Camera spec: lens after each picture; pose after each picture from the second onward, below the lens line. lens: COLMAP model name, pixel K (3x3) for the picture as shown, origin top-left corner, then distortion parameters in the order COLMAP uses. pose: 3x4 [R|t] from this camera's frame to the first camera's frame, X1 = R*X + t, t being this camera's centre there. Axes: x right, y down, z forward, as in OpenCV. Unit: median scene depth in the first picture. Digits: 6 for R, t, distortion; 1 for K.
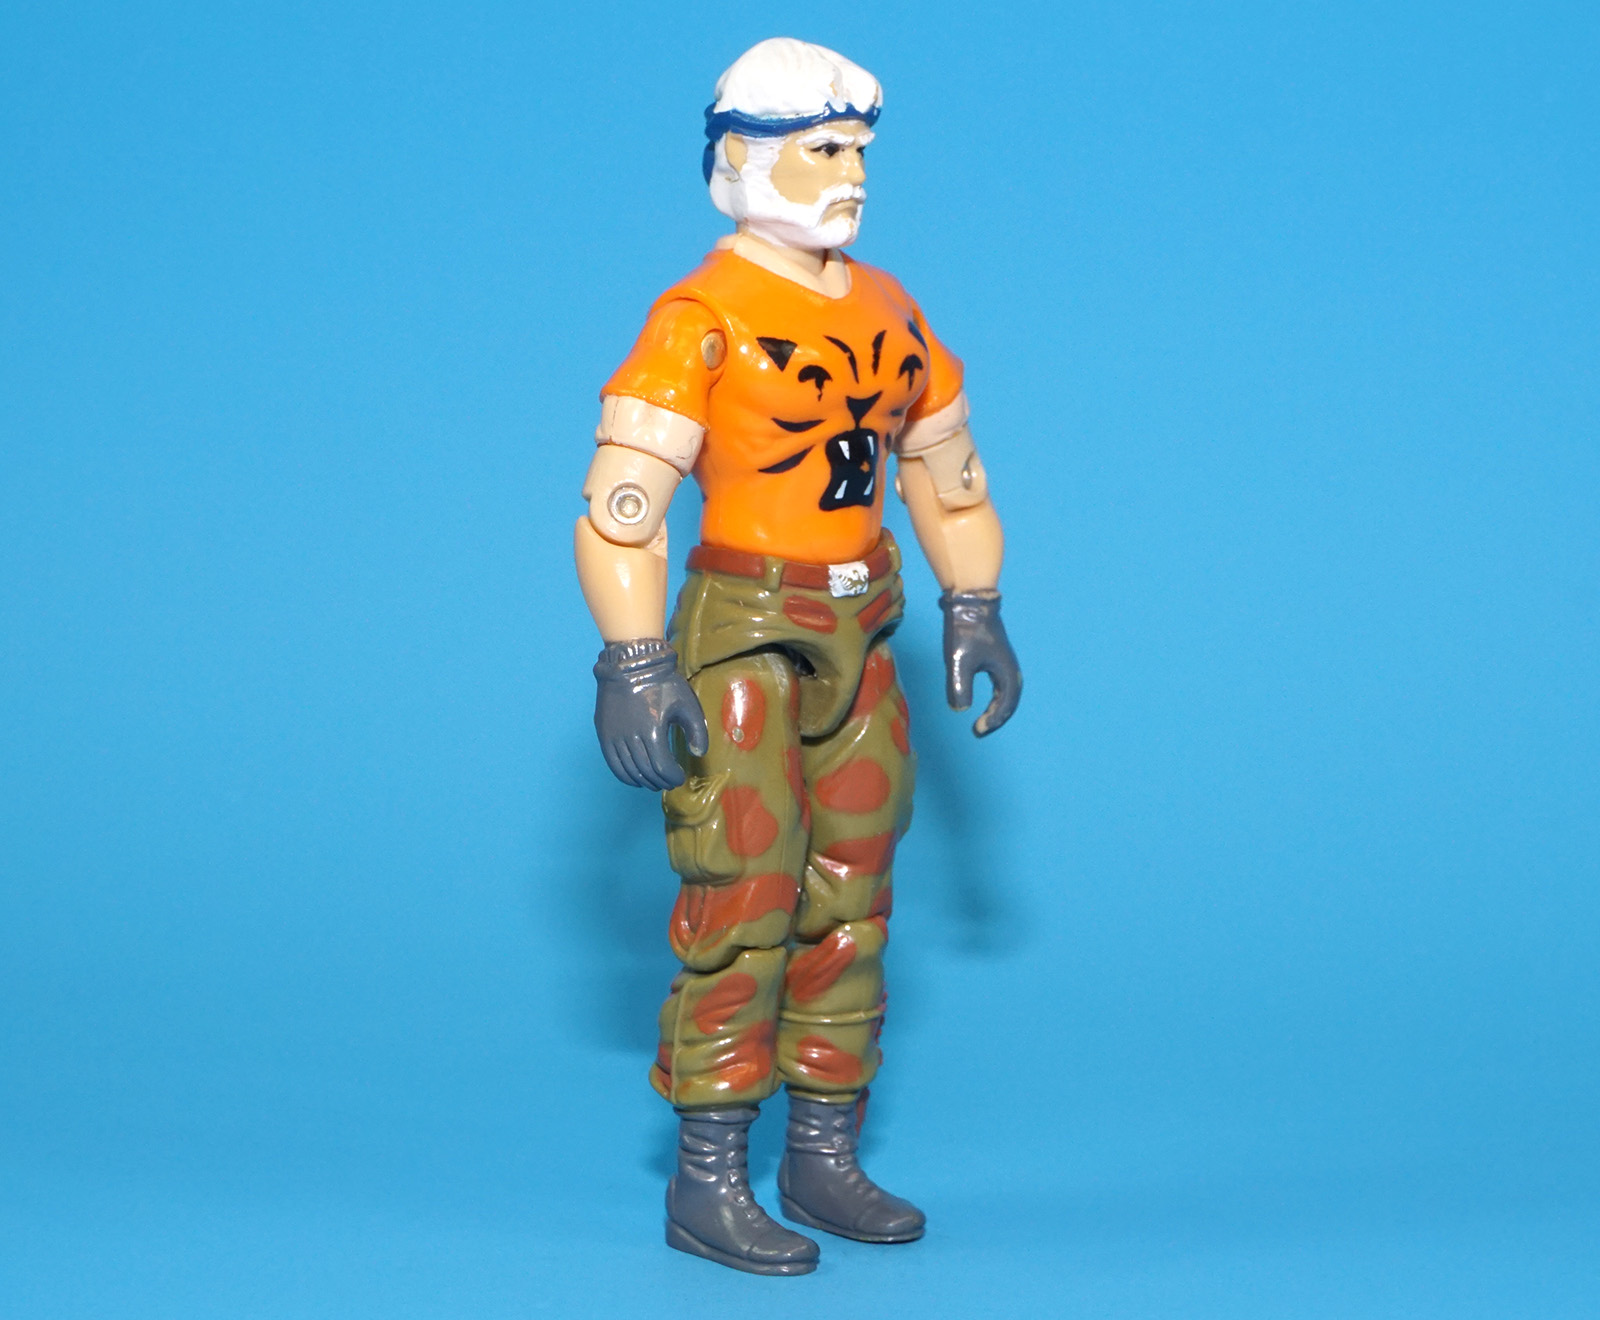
lens RADIAL K [[4819.3, 0, 800.0], [0, 4819.3, 660.0], [0, 0, 1]] dist [0.284707, 0.050569]
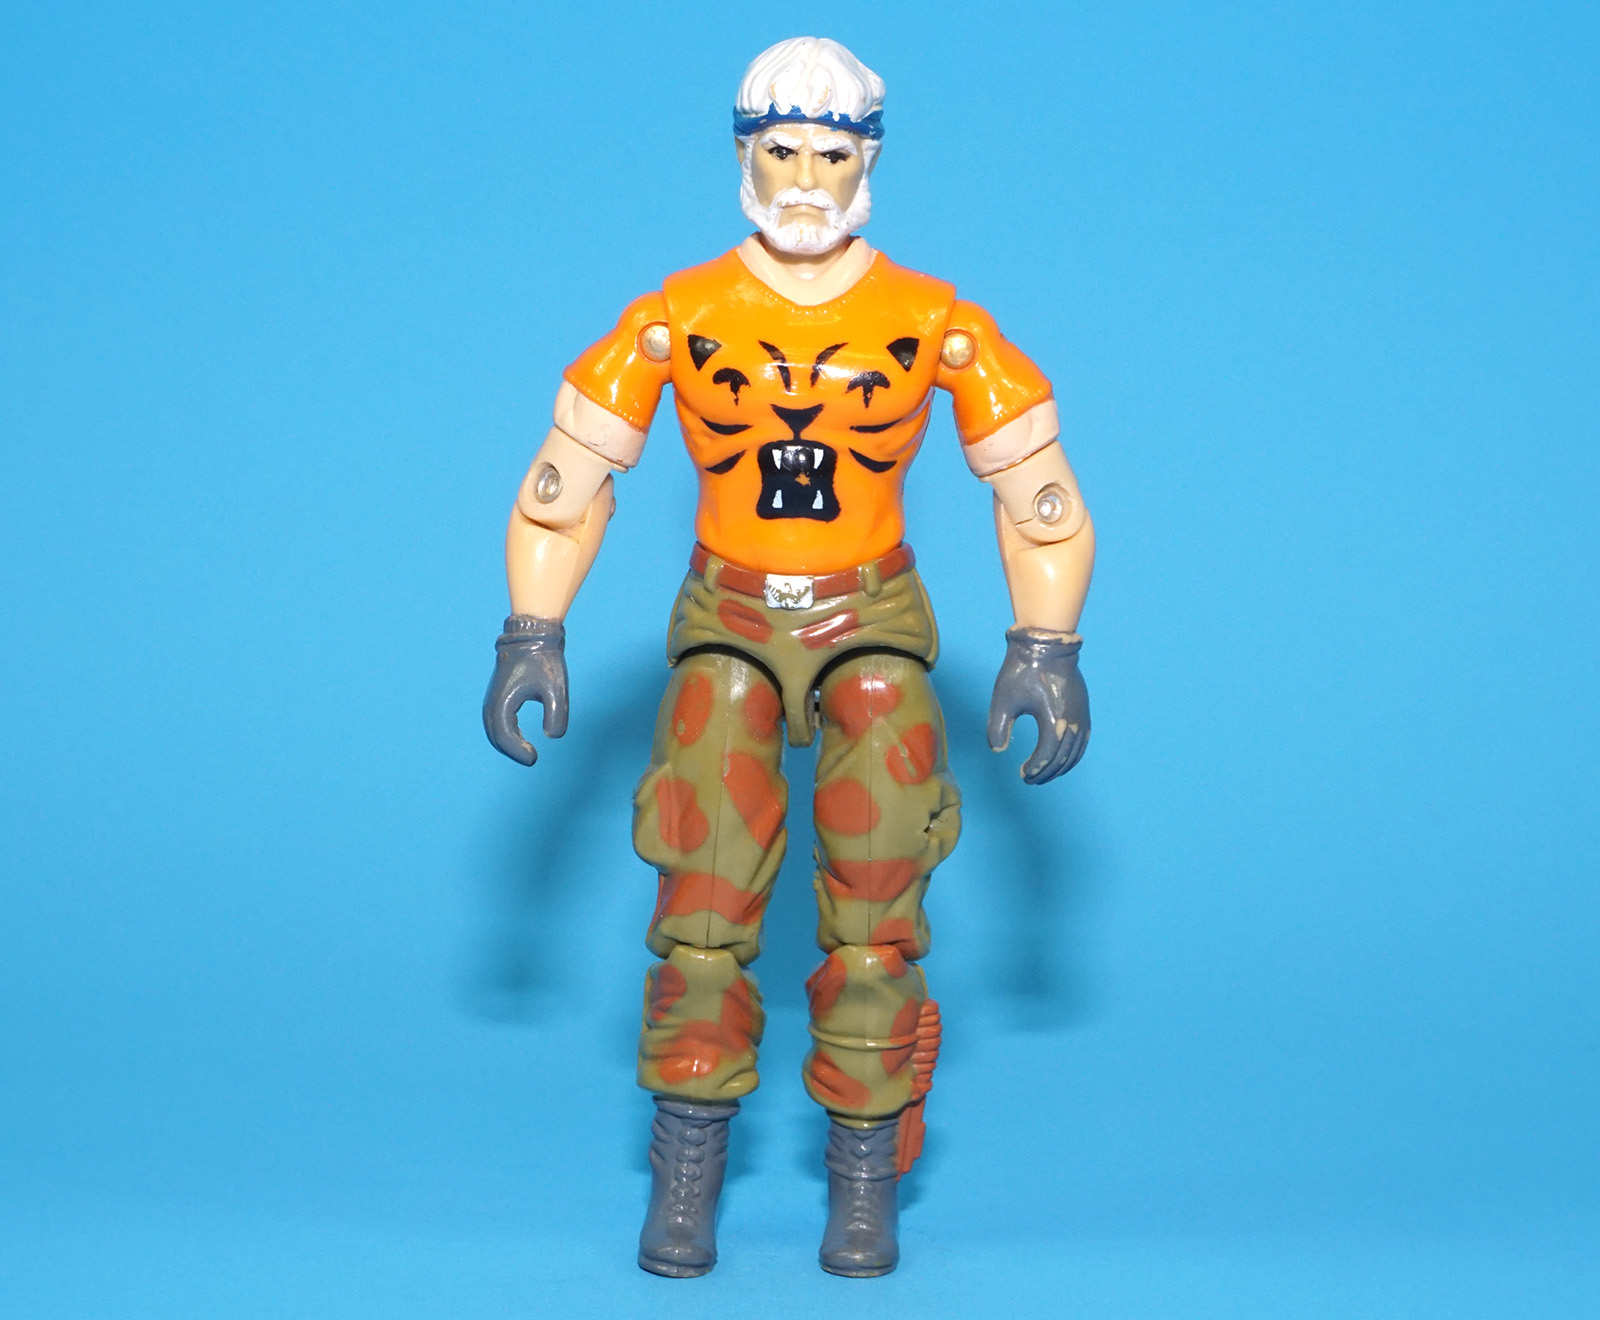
lens RADIAL K [[4819.3, 0, 800.0], [0, 4819.3, 660.0], [0, 0, 1]] dist [0.284707, 0.050569]
pose [[0.677430, 0.144164, -0.721322, 0.723422], [-0.133913, 0.988390, 0.071776, -0.073989], [0.723295, 0.047972, 0.688871, 0.330059]]
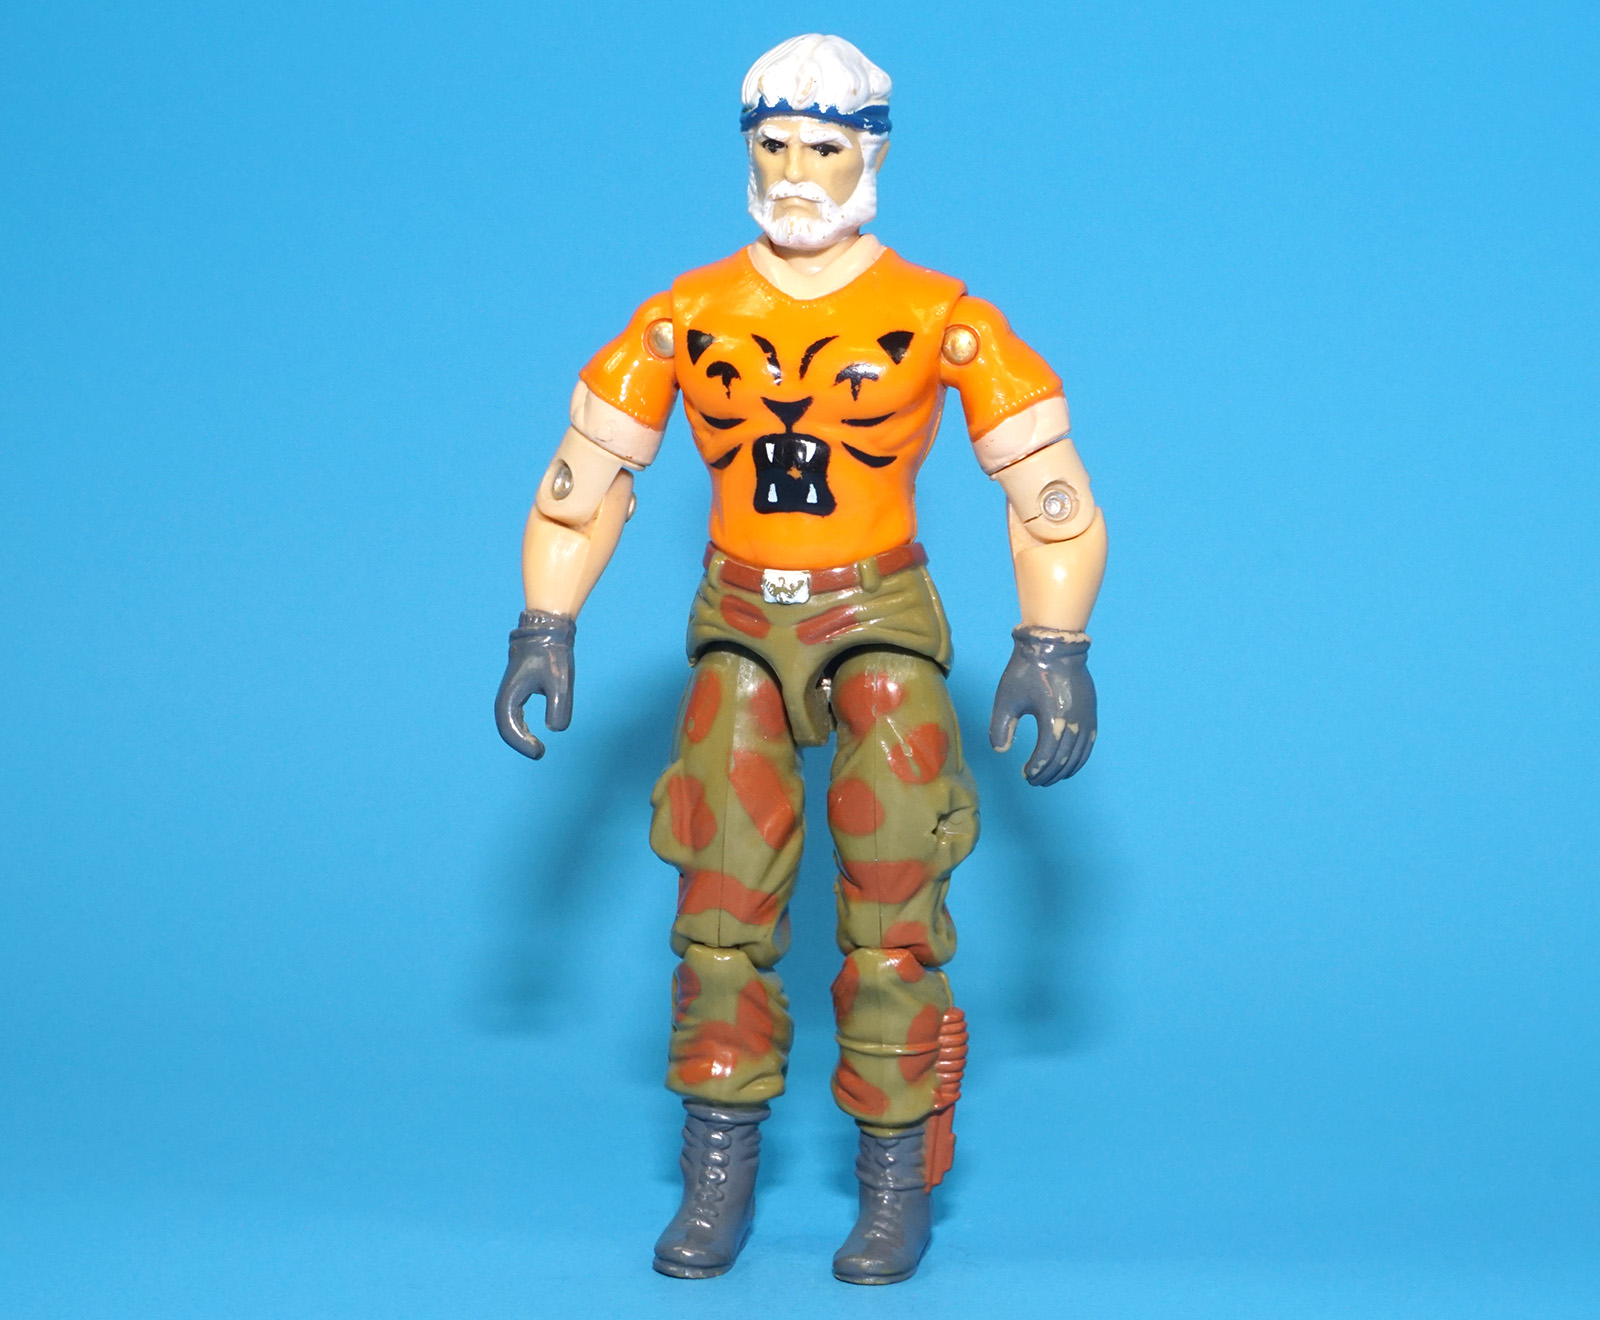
lens RADIAL K [[4819.3, 0, 800.0], [0, 4819.3, 660.0], [0, 0, 1]] dist [0.284707, 0.050569]
pose [[0.529823, 0.119566, -0.839638, 0.837461], [-0.134053, 0.989374, 0.056299, -0.057693], [0.837447, 0.082727, 0.540221, 0.479204]]
